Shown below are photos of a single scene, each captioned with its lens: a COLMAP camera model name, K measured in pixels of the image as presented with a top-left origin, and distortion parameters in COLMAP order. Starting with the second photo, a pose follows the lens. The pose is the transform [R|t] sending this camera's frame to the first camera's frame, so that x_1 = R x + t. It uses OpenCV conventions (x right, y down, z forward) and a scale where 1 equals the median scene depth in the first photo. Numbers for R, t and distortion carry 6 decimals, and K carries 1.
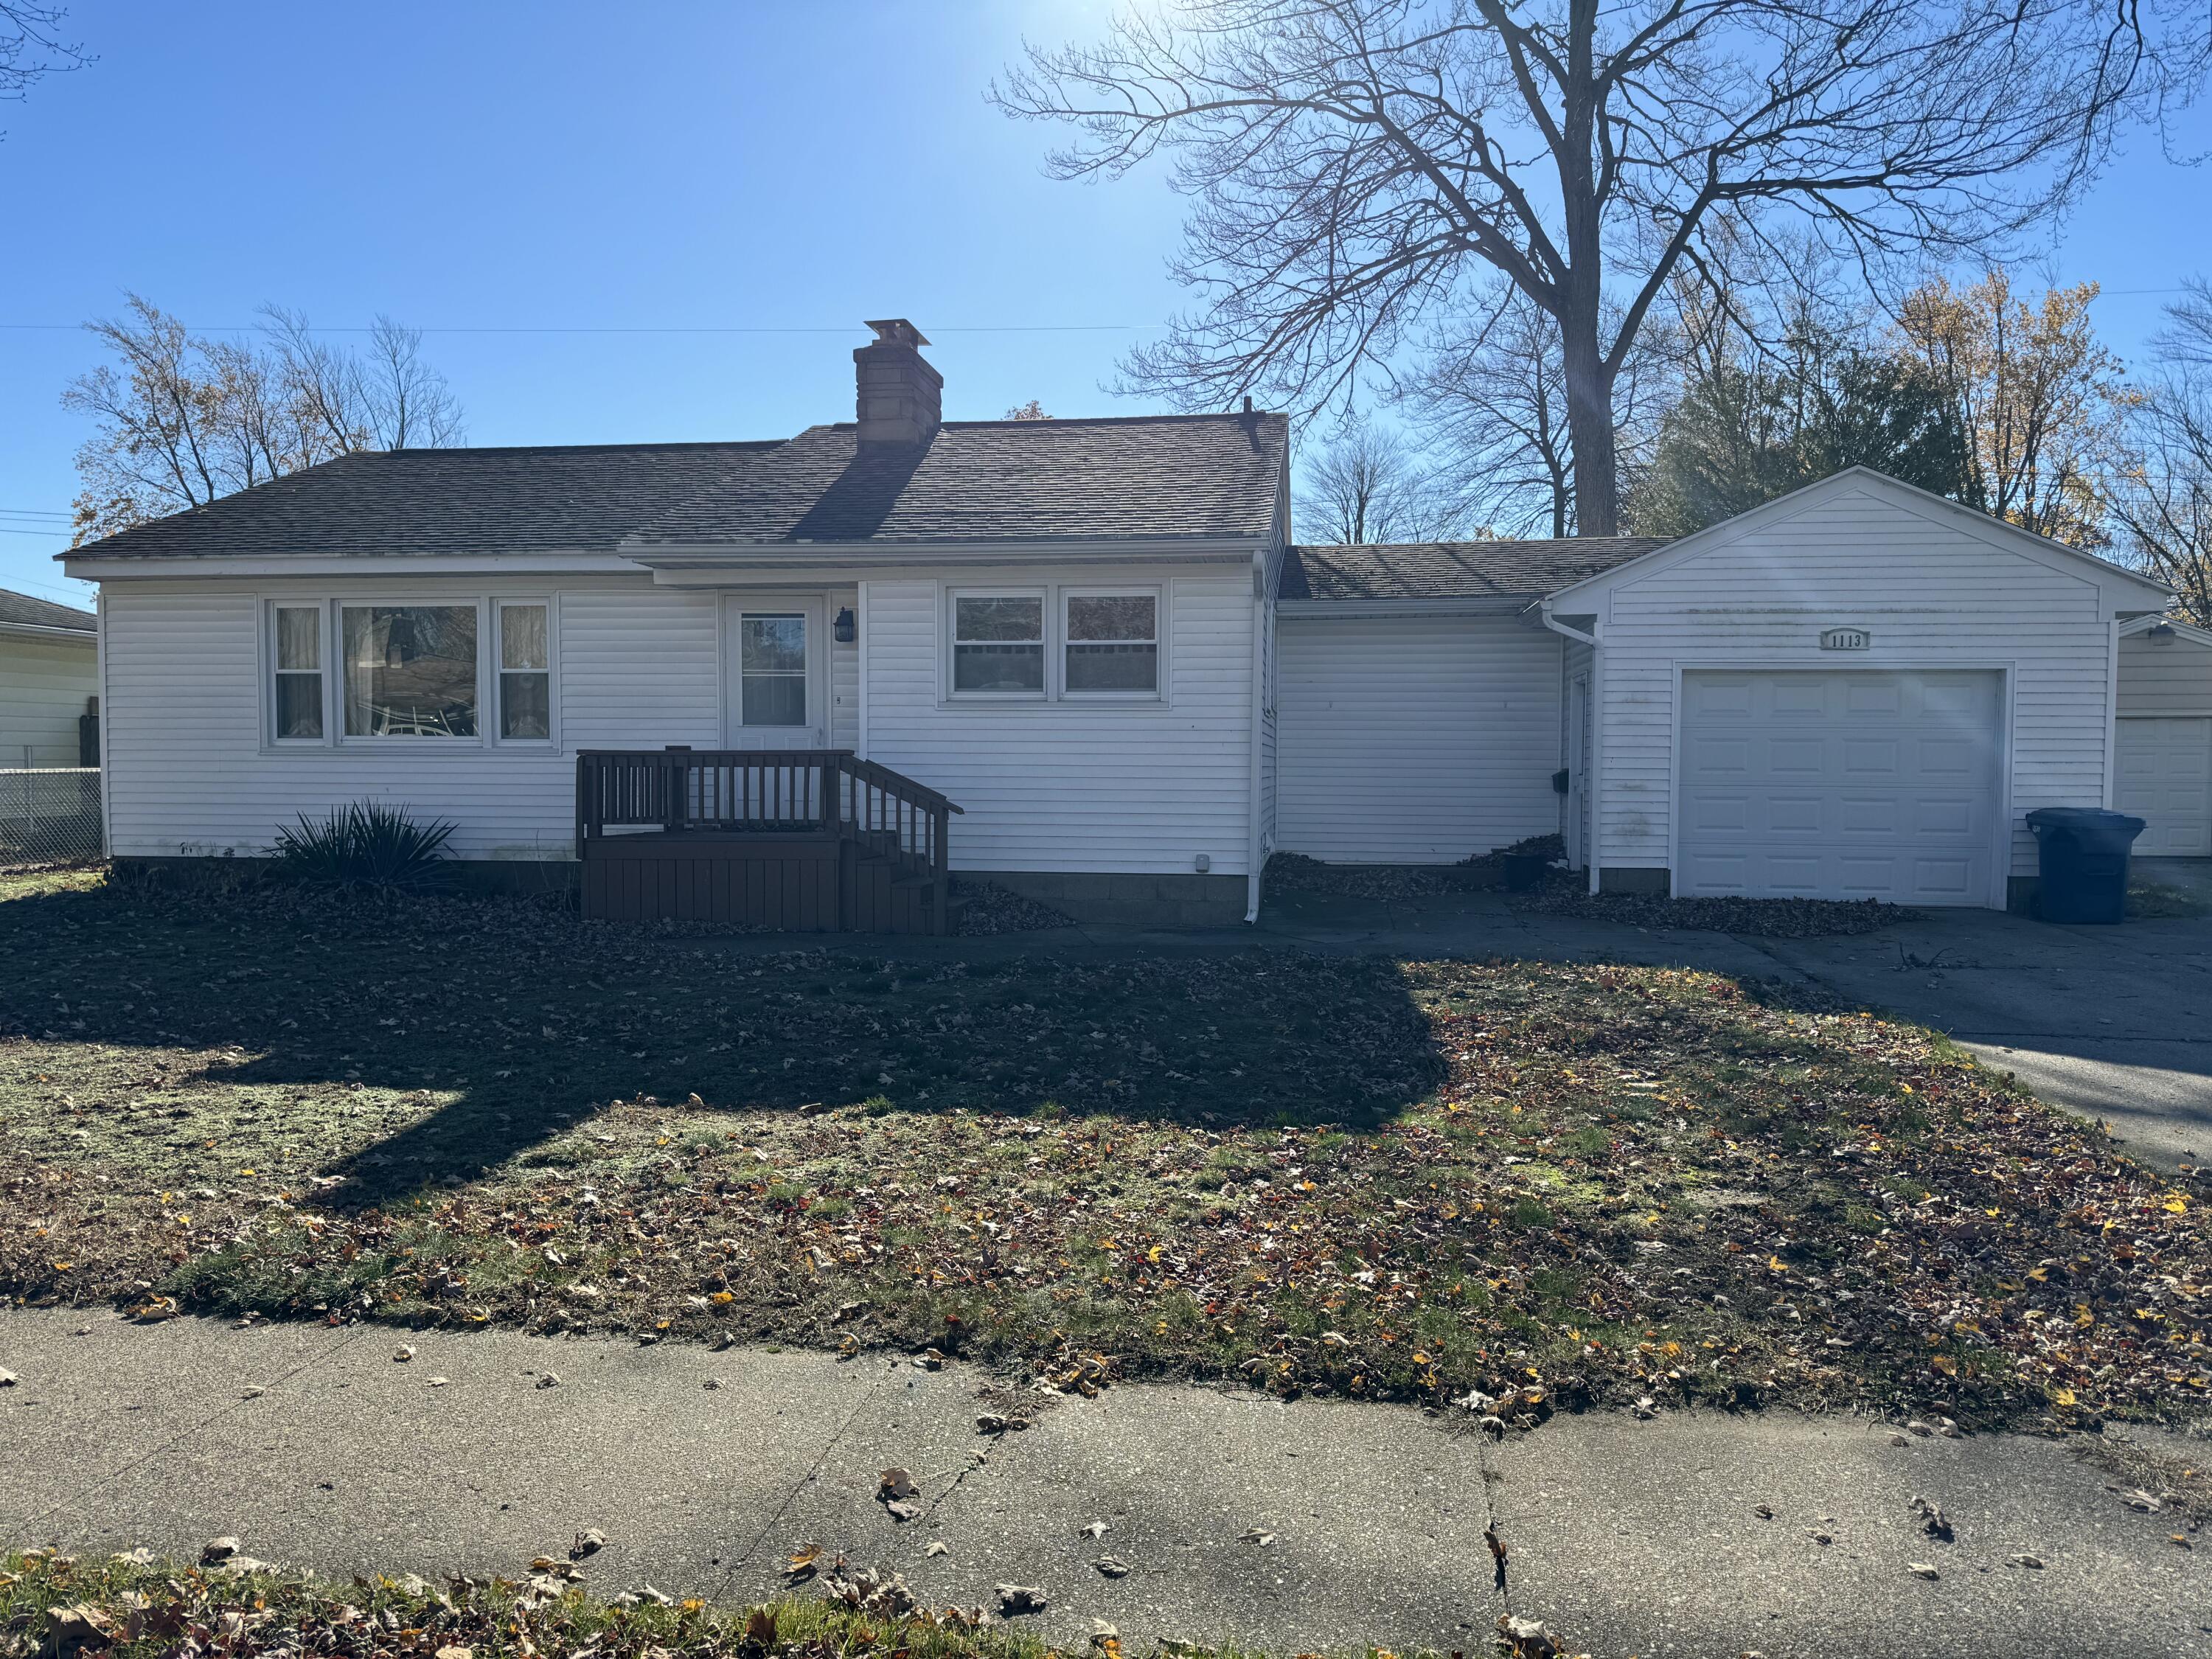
lens RADIAL K [[1568.7, 0, 1110.2], [0, 1568.7, 820.3], [0, 0, 1]] dist [0.046937, -0.065202]
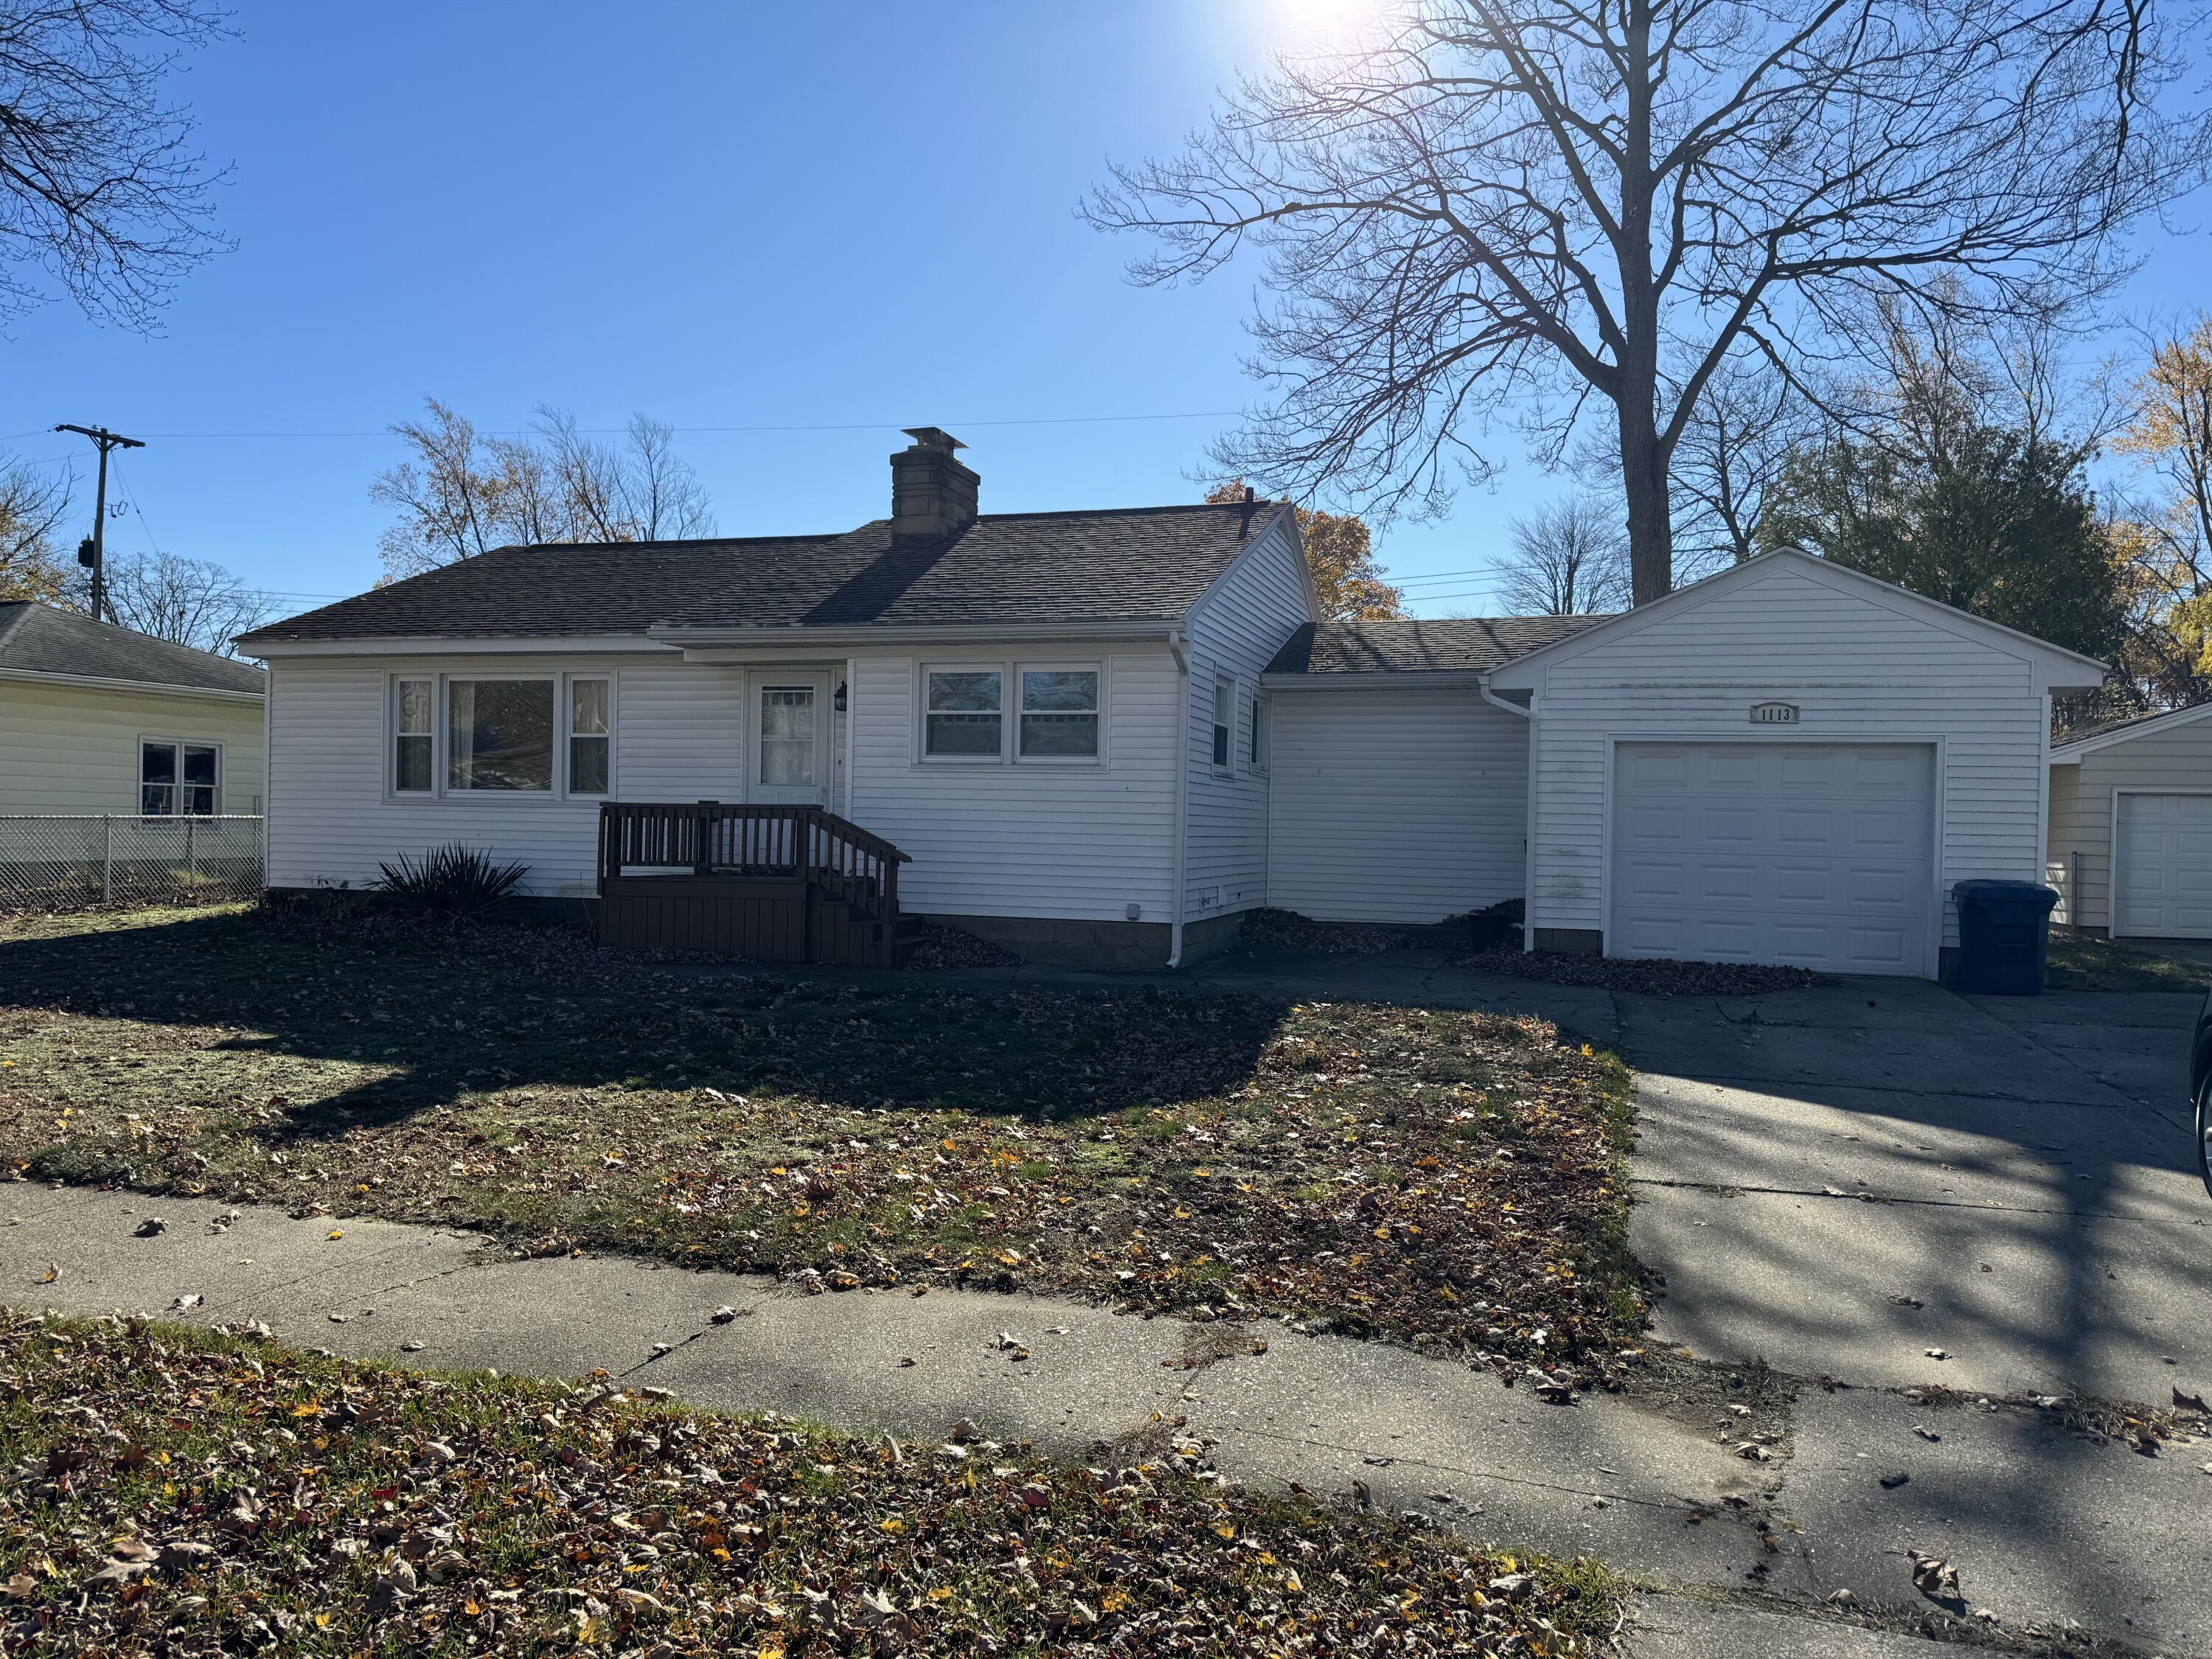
lens RADIAL K [[1553.7, 0, 1095.0], [0, 1553.7, 836.7], [0, 0, 1]] dist [0.062417, -0.083219]
pose [[0.986670, 0.016971, -0.161845, 0.188013], [-0.022105, 0.999306, -0.029974, 0.006915], [0.161224, 0.033152, 0.986361, -0.081321]]
